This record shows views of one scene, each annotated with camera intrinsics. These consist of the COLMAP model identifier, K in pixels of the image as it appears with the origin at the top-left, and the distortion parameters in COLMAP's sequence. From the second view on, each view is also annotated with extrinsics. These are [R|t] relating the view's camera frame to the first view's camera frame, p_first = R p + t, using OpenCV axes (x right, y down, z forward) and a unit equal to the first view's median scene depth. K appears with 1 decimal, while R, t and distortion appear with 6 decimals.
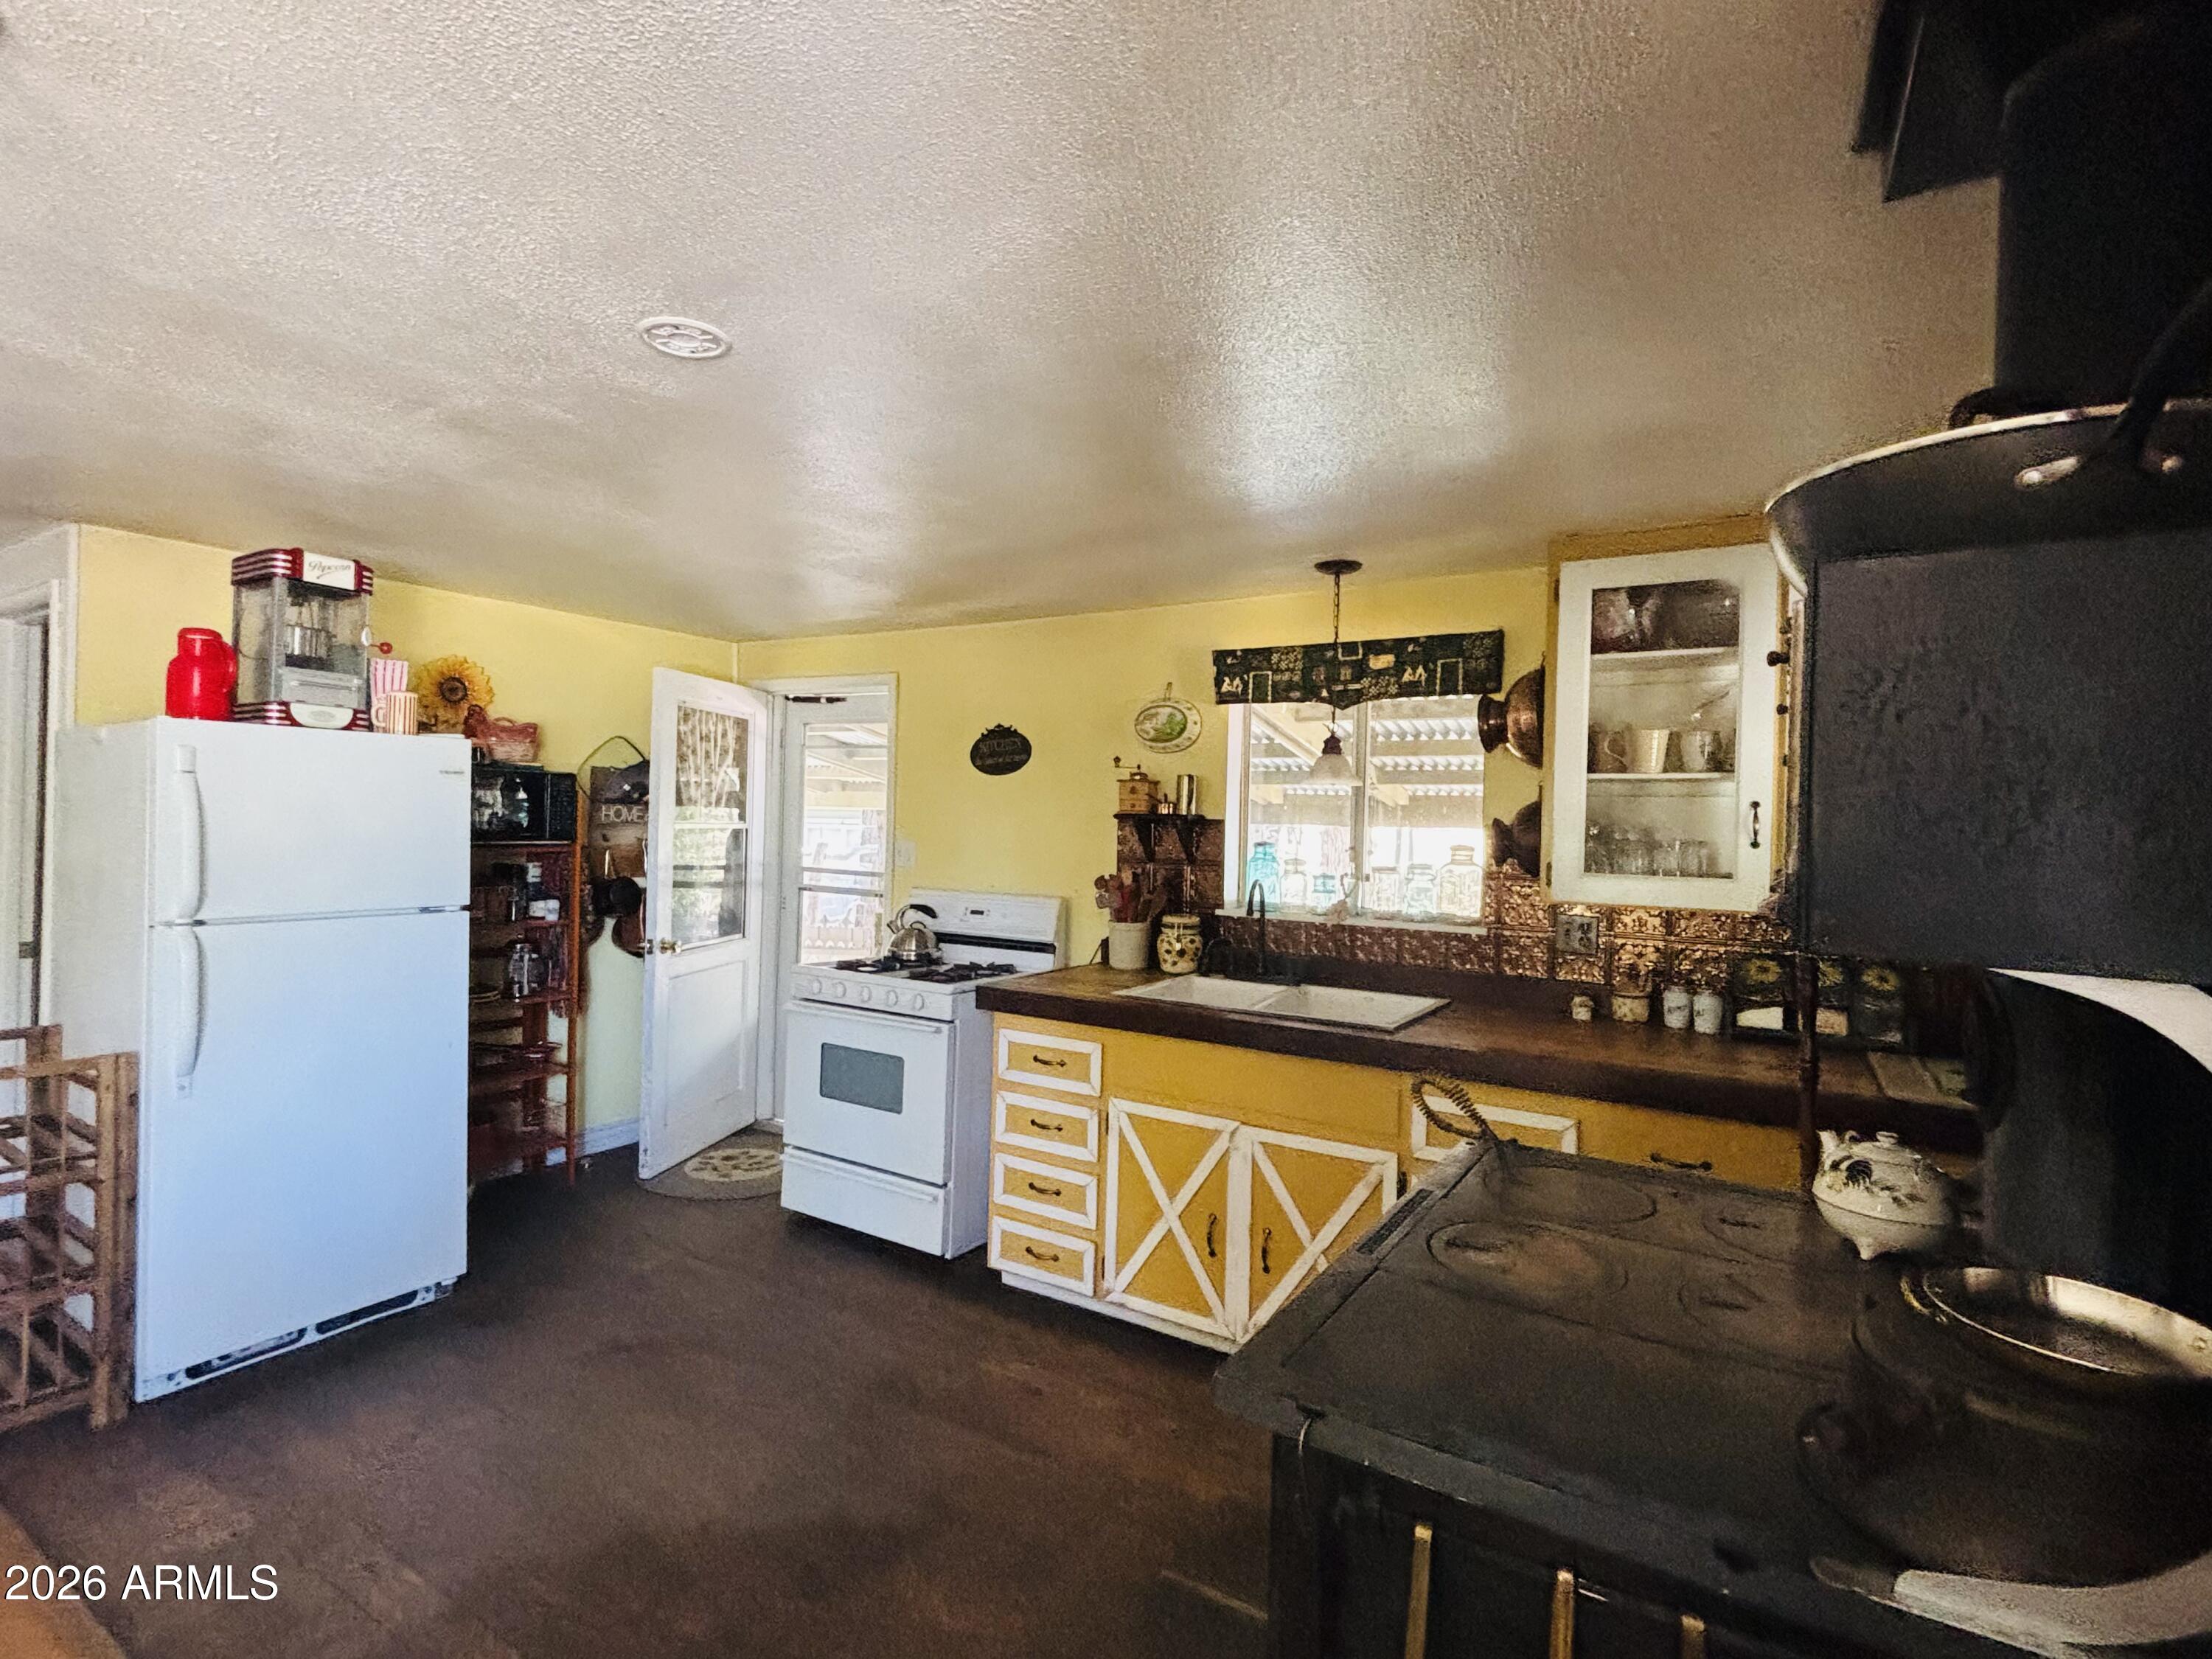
lens RADIAL K [[1045.1, 0, 1106.0], [0, 1045.1, 829.5], [0, 0, 1]] dist [0.003162, -0.000038]
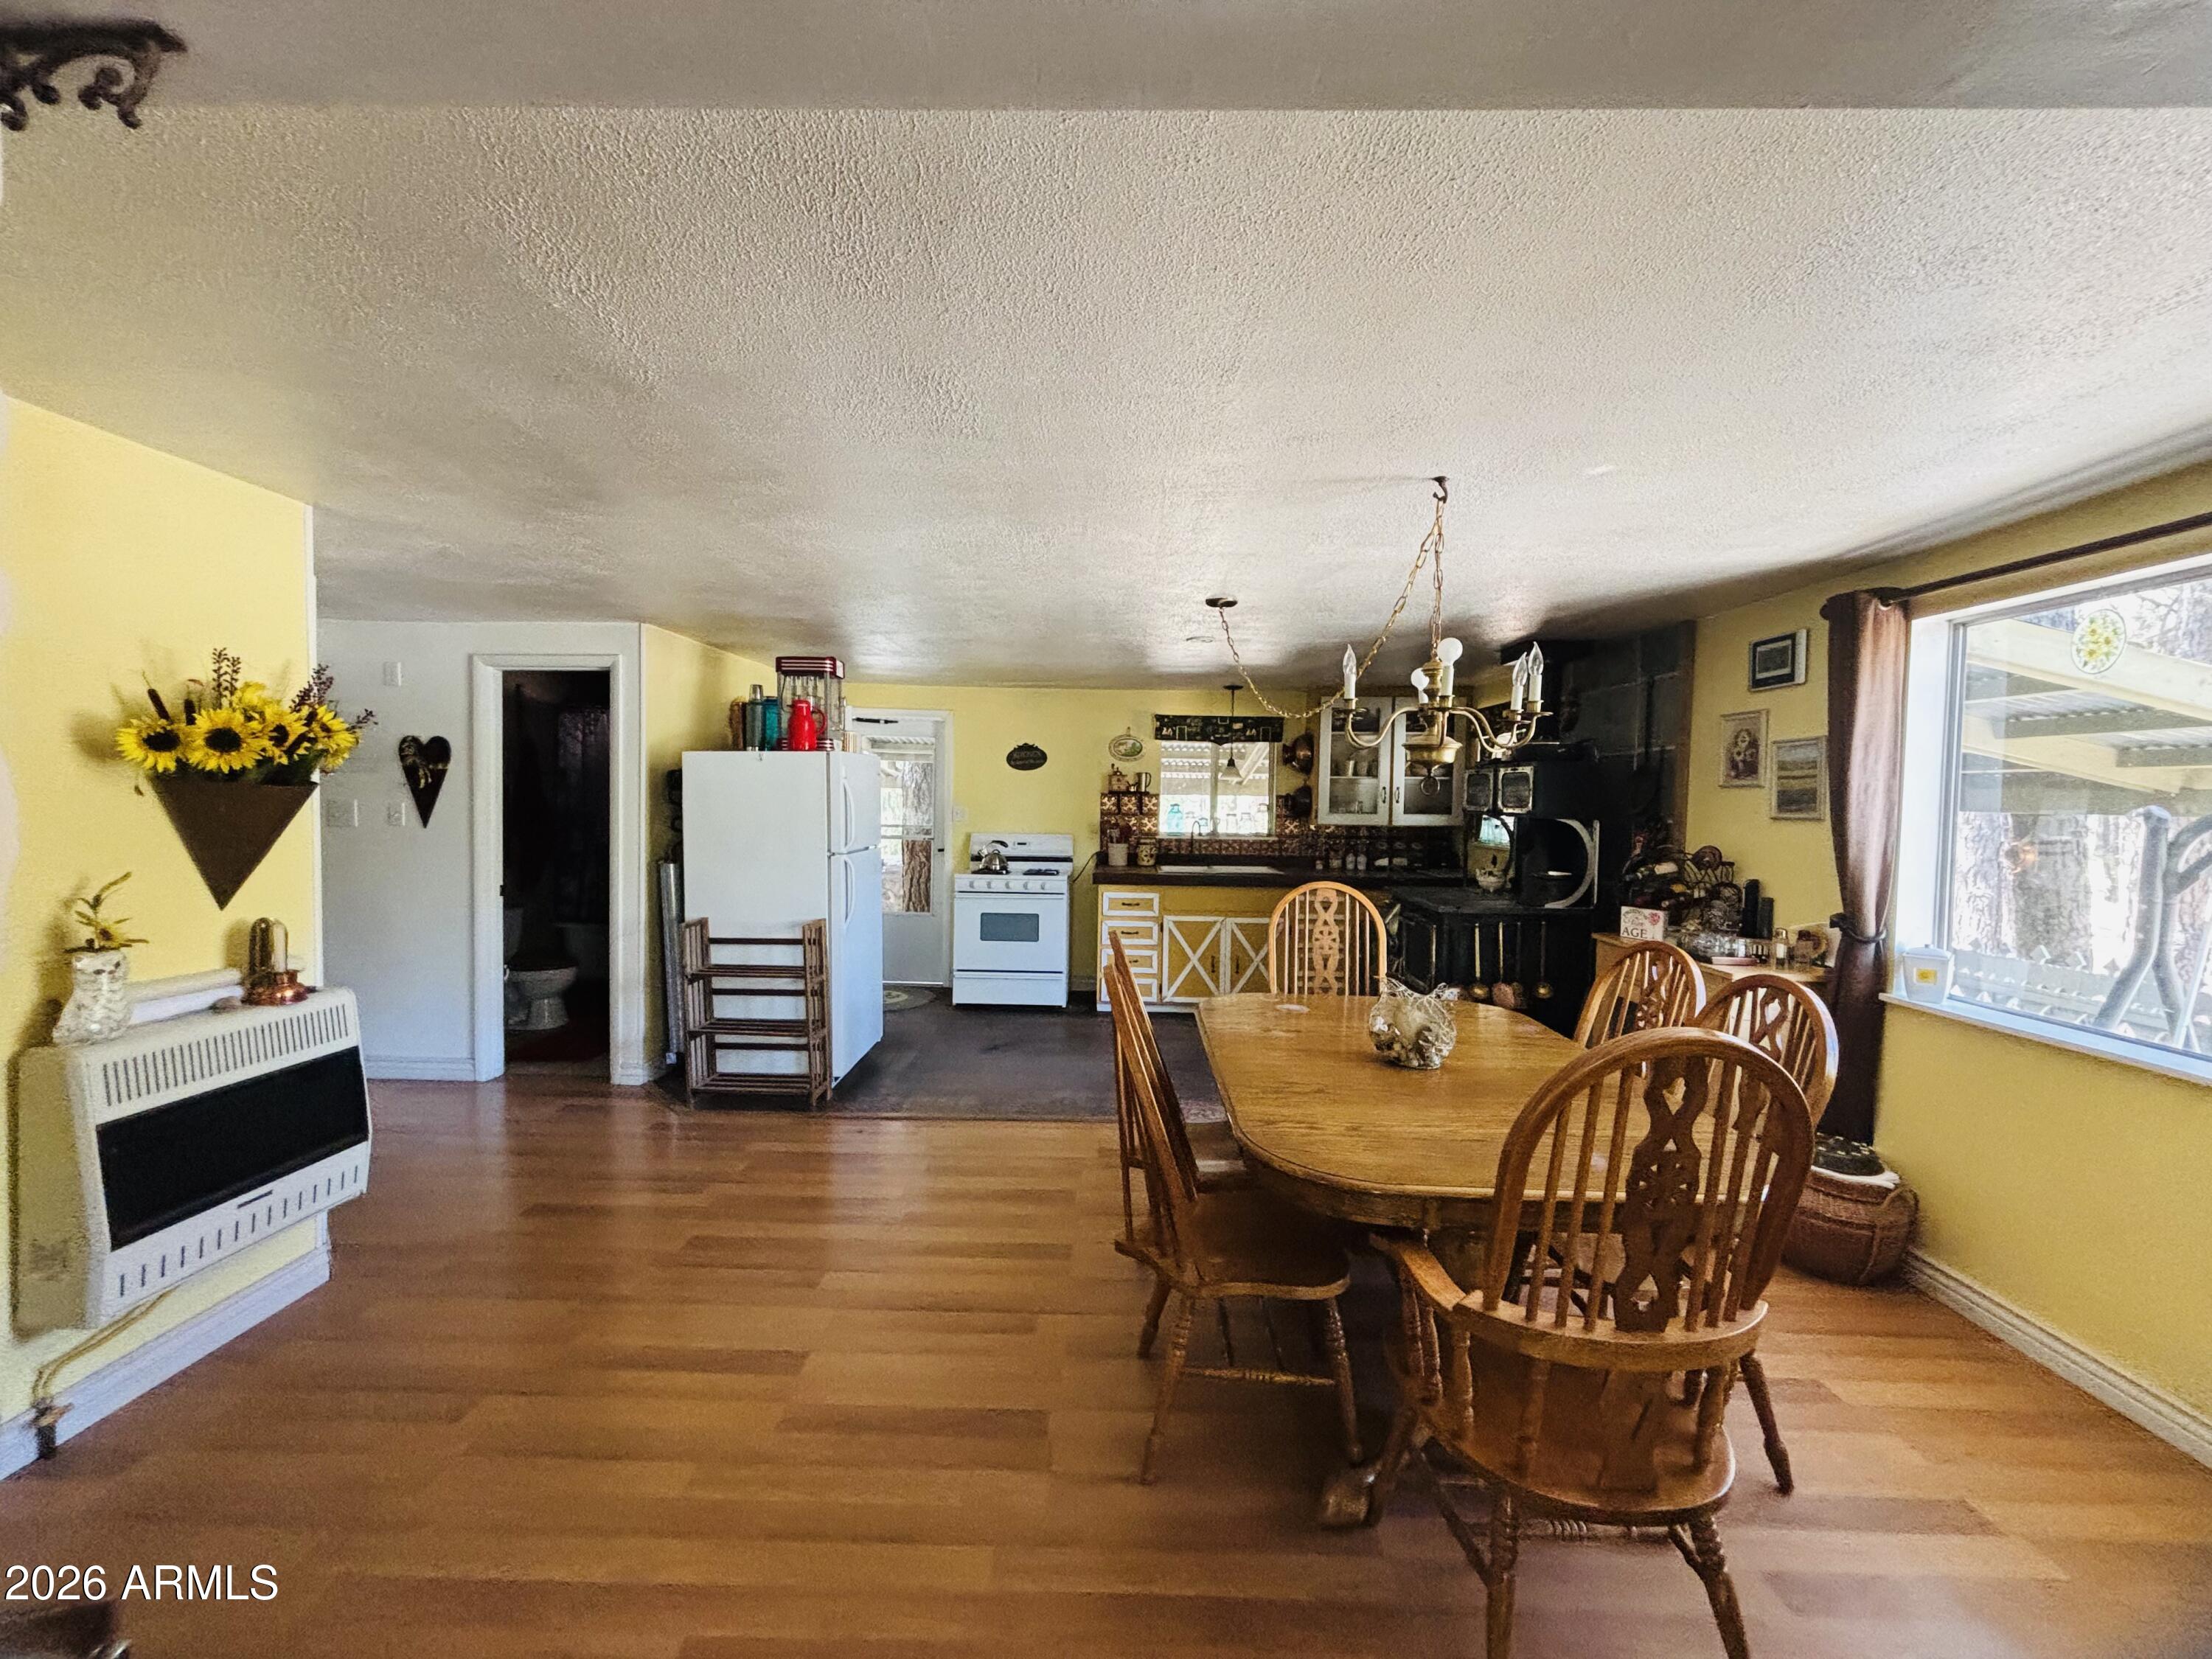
lens RADIAL K [[879.6, 0, 1106.0], [0, 879.6, 829.5], [0, 0, 1]] dist [0.002100, -0.006155]
pose [[0.859868, -0.032777, 0.509464, -0.998776], [0.009473, 0.998789, 0.048270, -0.026278], [-0.510429, -0.036679, 0.859137, -0.547650]]
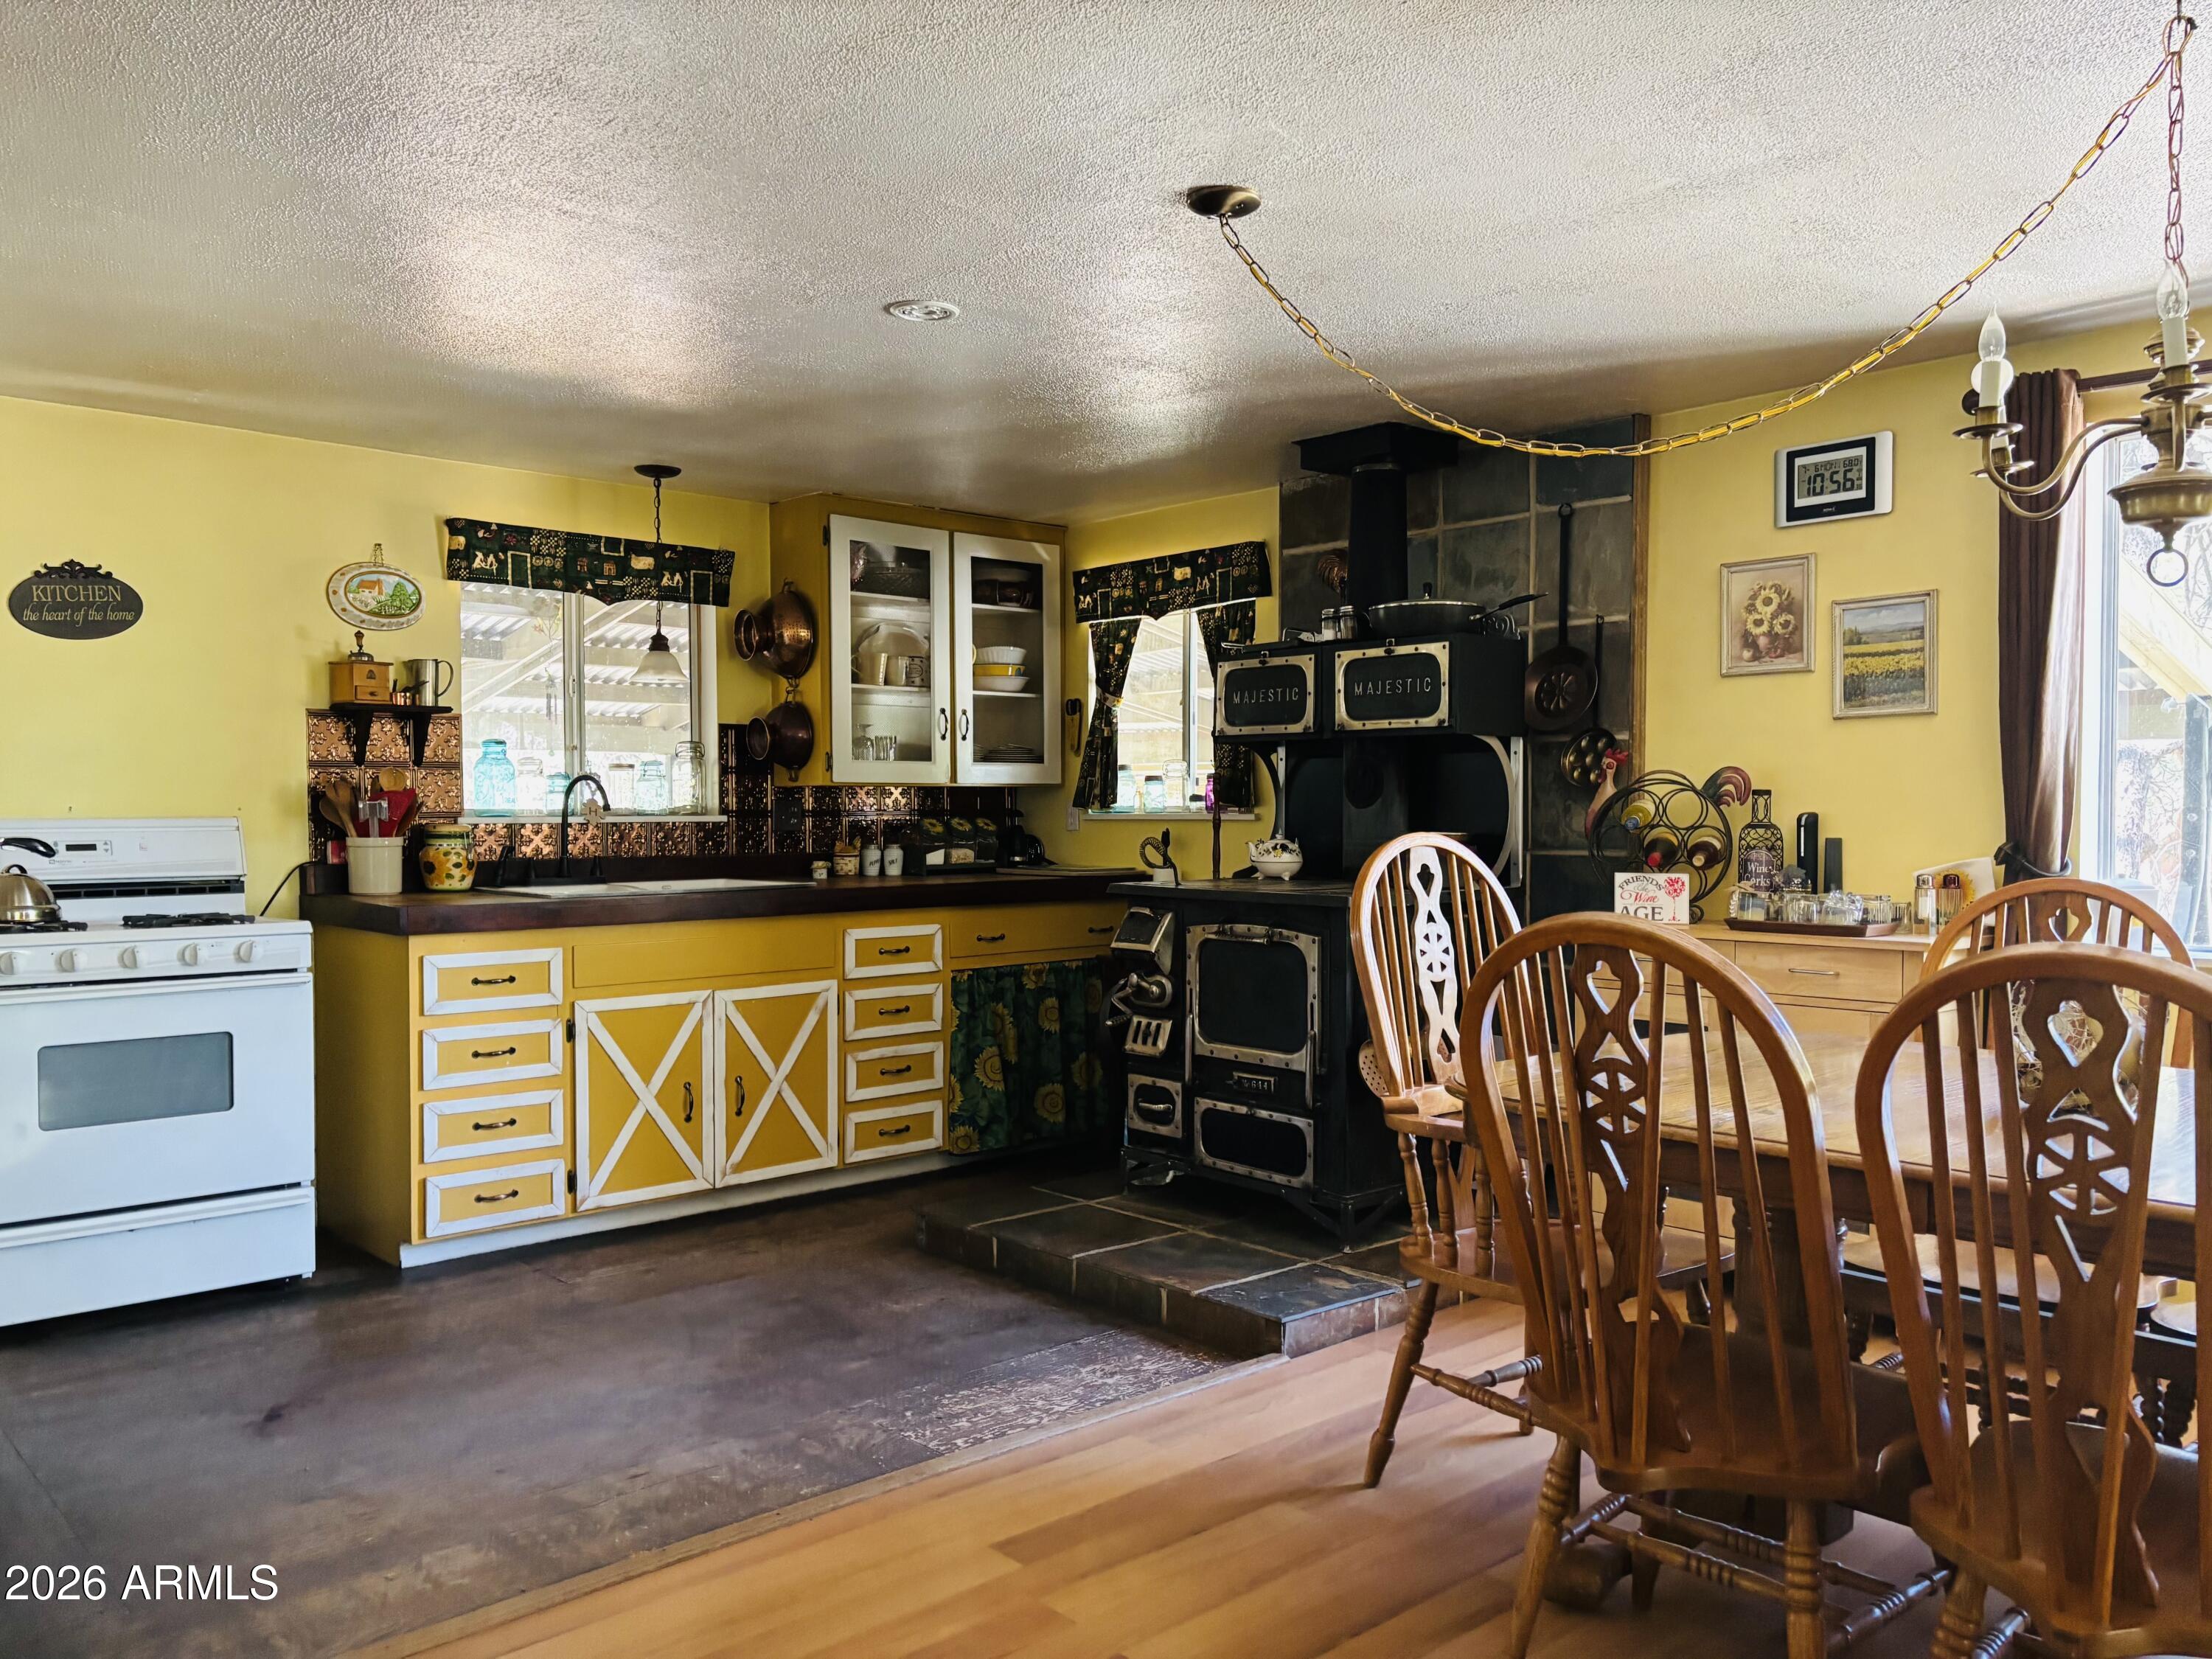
lens RADIAL K [[1642.6, 0, 1114.4], [0, 1642.6, 843.8], [0, 0, 1]] dist [0.108597, -0.165042]
pose [[0.271465, -0.048385, 0.961231, -1.196558], [0.013313, 0.998829, 0.046518, 0.046051], [-0.962356, 0.000168, 0.271792, 0.108582]]
